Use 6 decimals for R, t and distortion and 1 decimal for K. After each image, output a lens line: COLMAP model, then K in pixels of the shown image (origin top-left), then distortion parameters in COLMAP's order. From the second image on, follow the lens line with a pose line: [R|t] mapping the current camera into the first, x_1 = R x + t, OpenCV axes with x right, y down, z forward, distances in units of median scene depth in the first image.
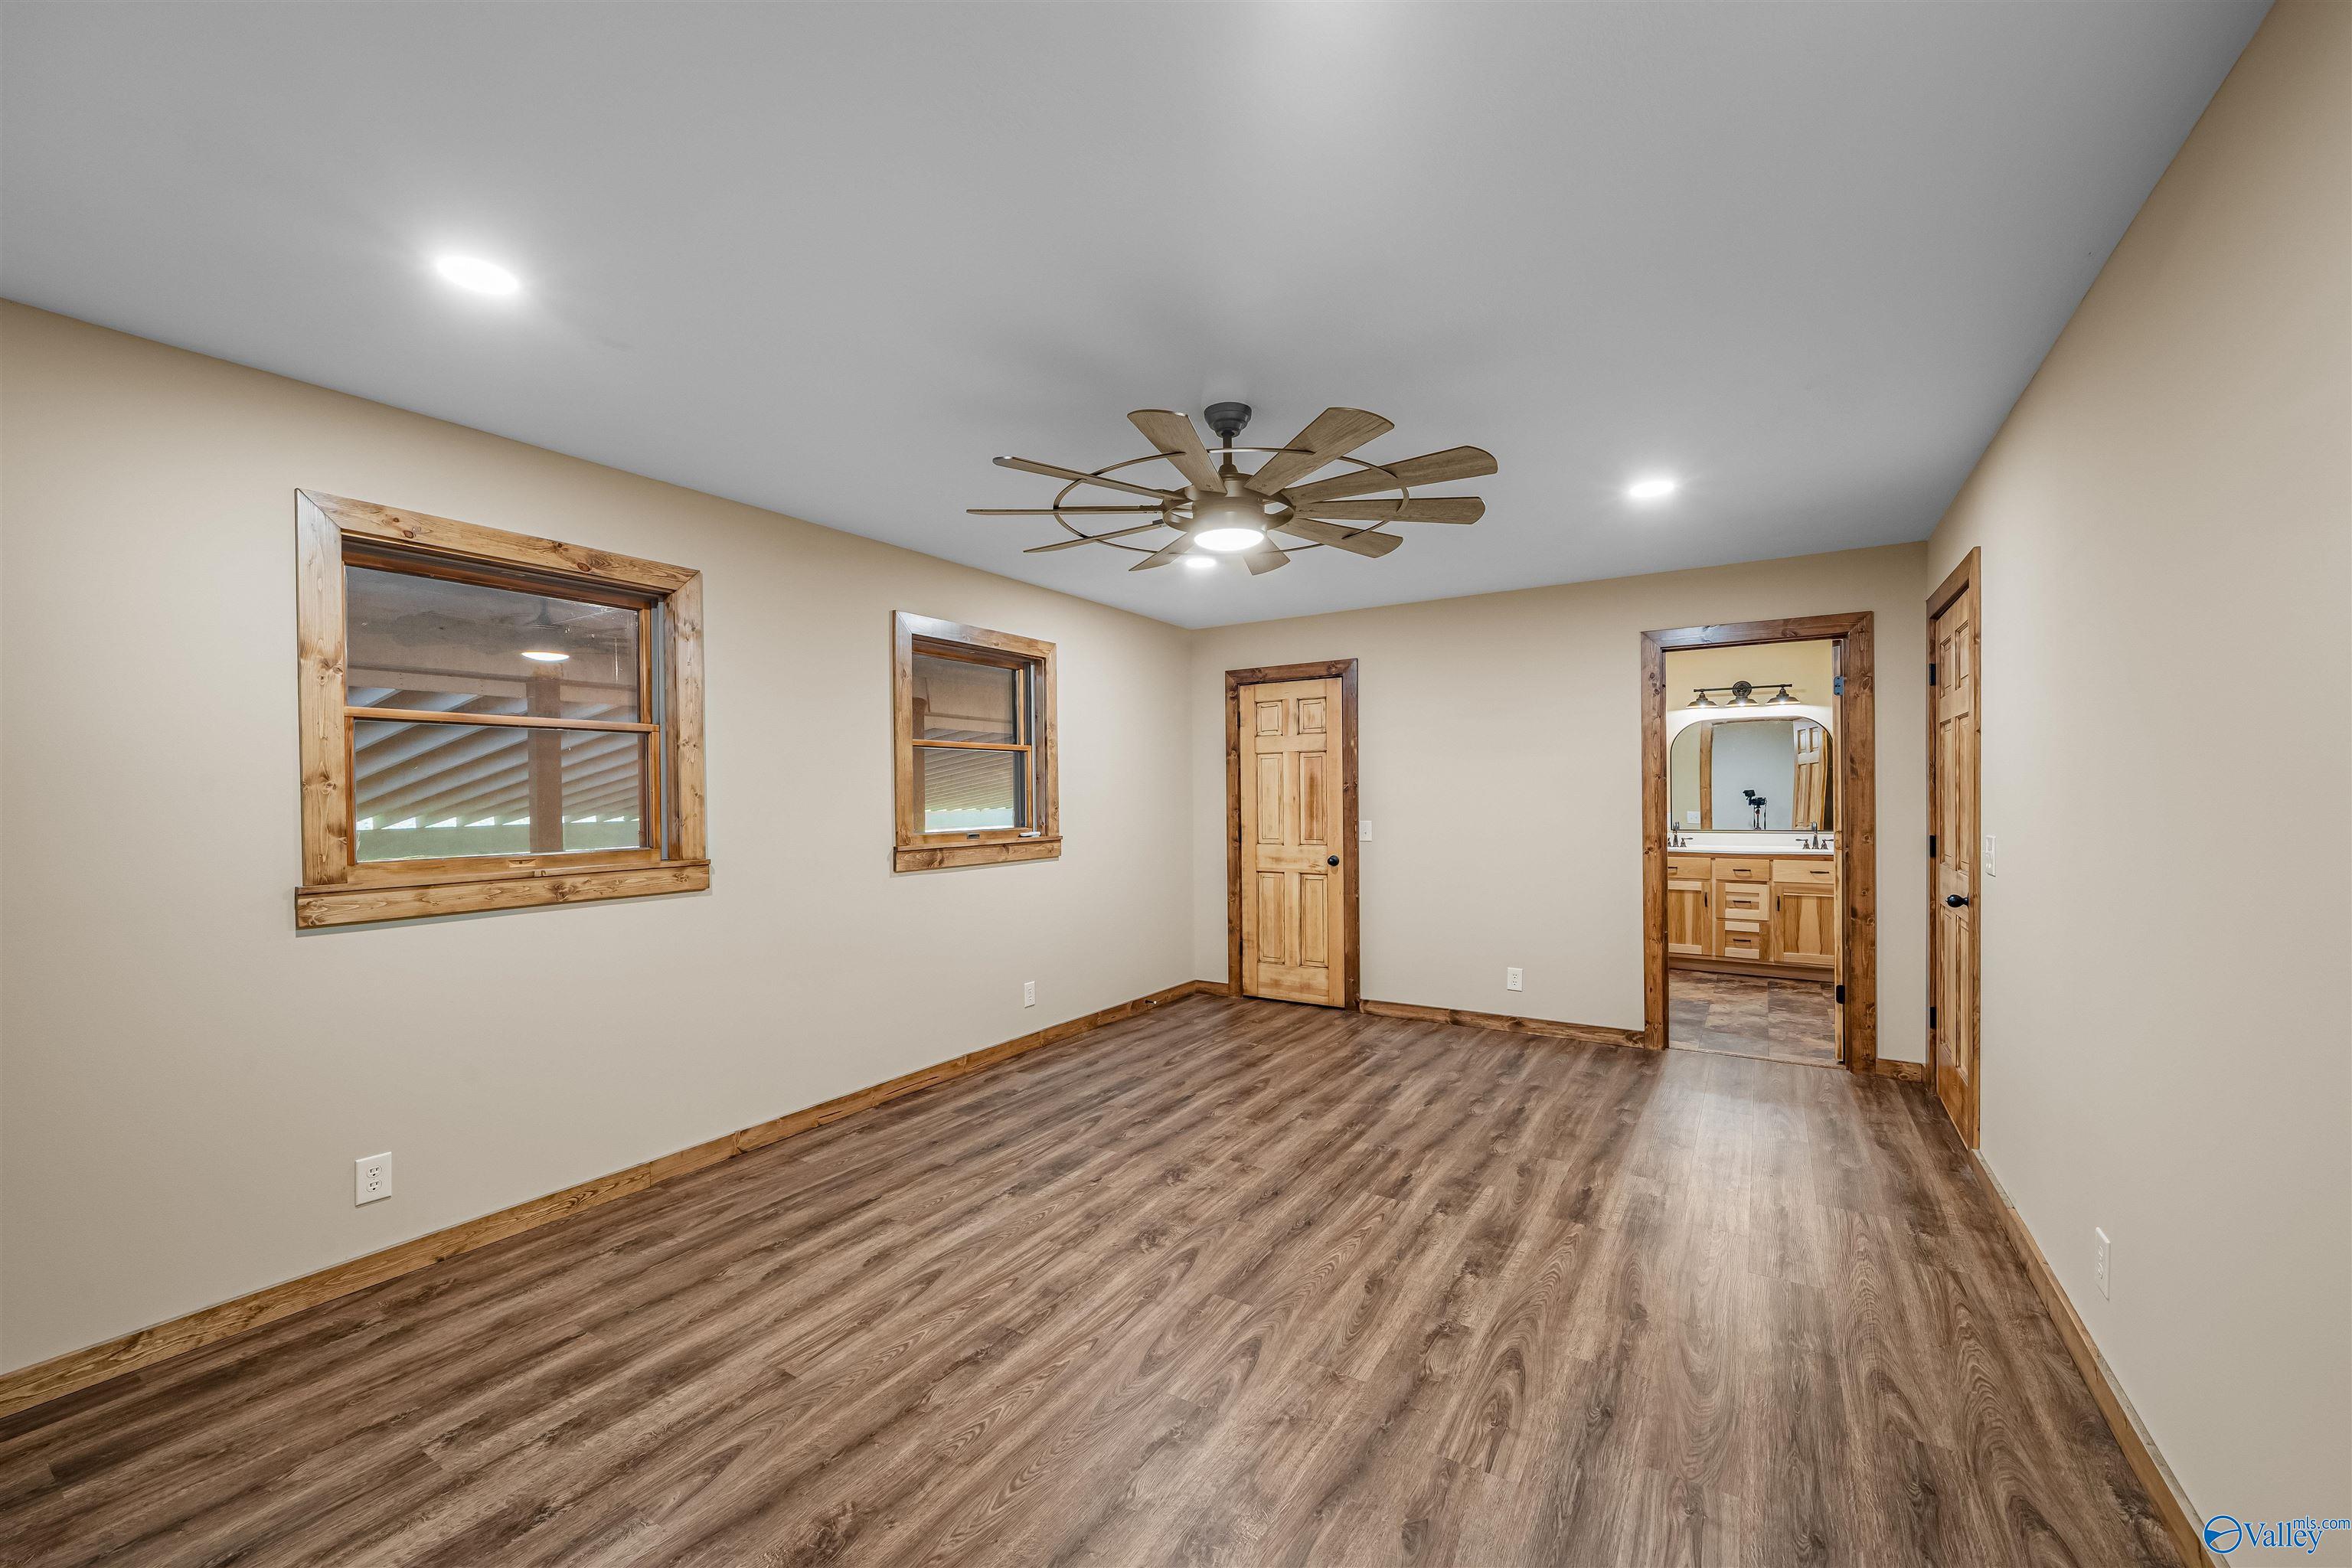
lens RADIAL K [[949.9, 0, 1163.2], [0, 949.9, 788.1], [0, 0, 1]] dist [-0.001081, 0.000366]
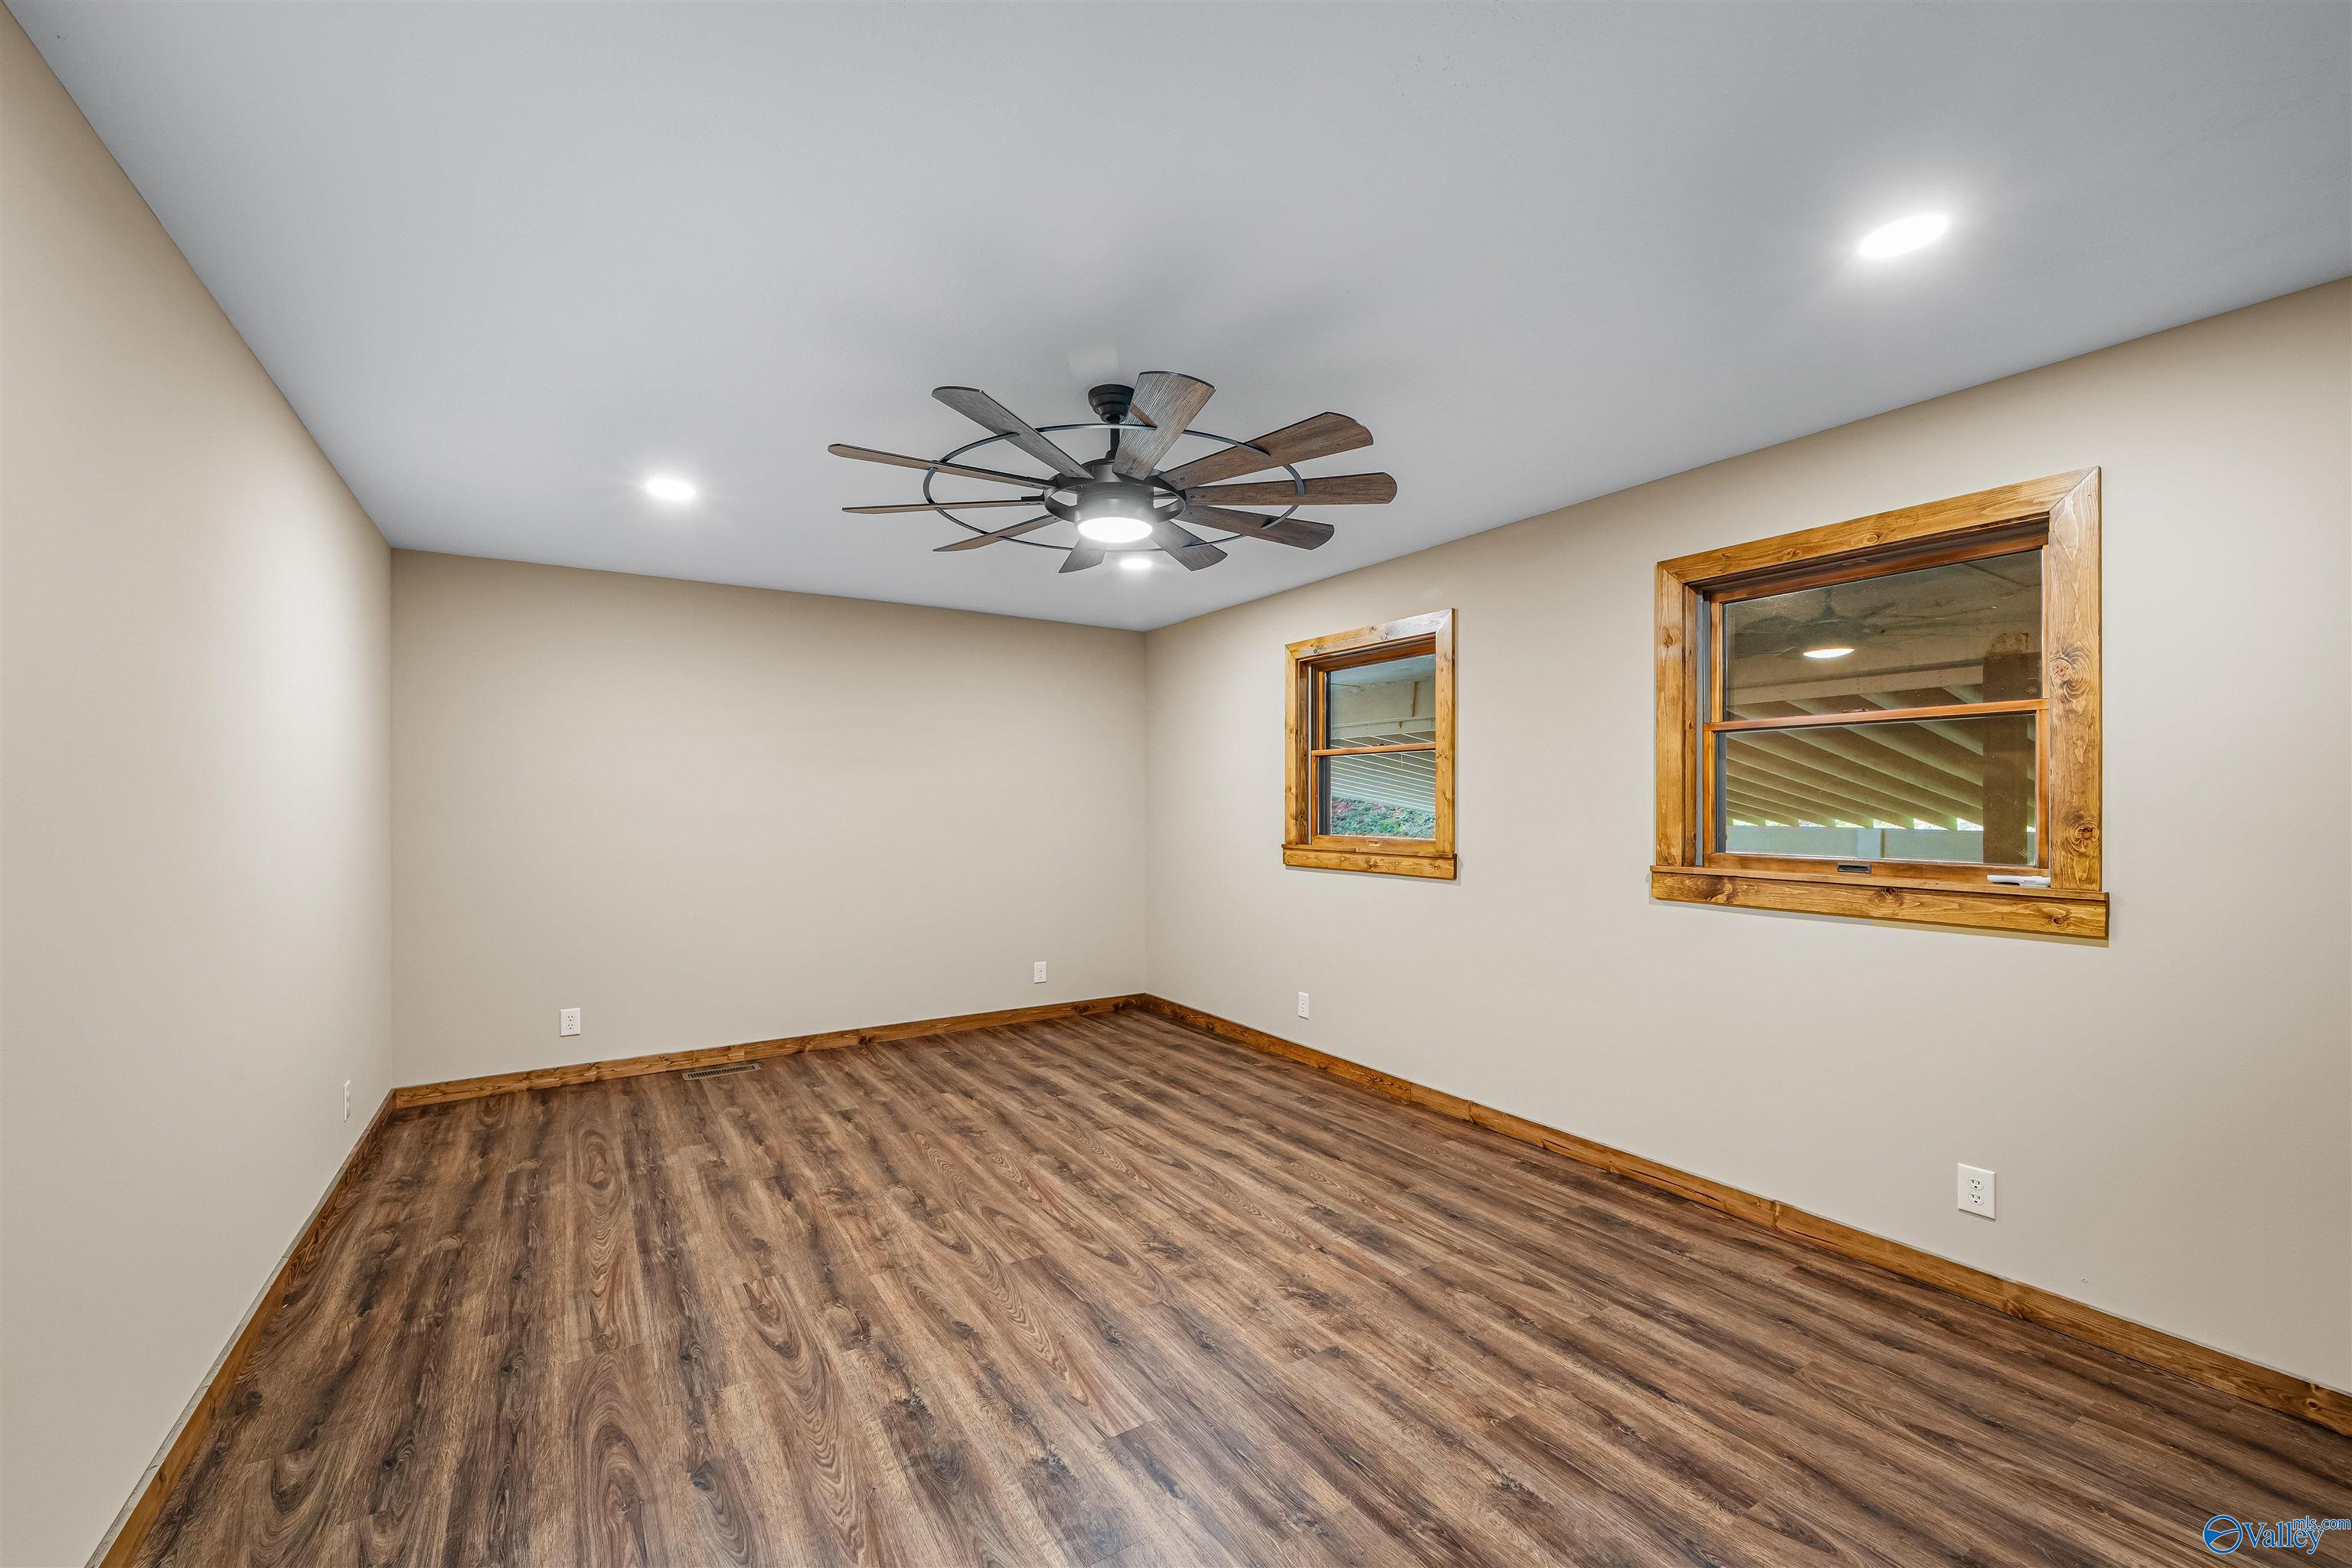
lens RADIAL K [[949.9, 0, 1152.5], [0, 949.9, 787.4], [0, 0, 1]] dist [-0.001081, 0.000366]
pose [[-0.441436, -0.004650, -0.897281, 0.843765], [0.009824, 0.999902, -0.010015, 0.001796], [0.897239, -0.013236, -0.441346, 1.367055]]
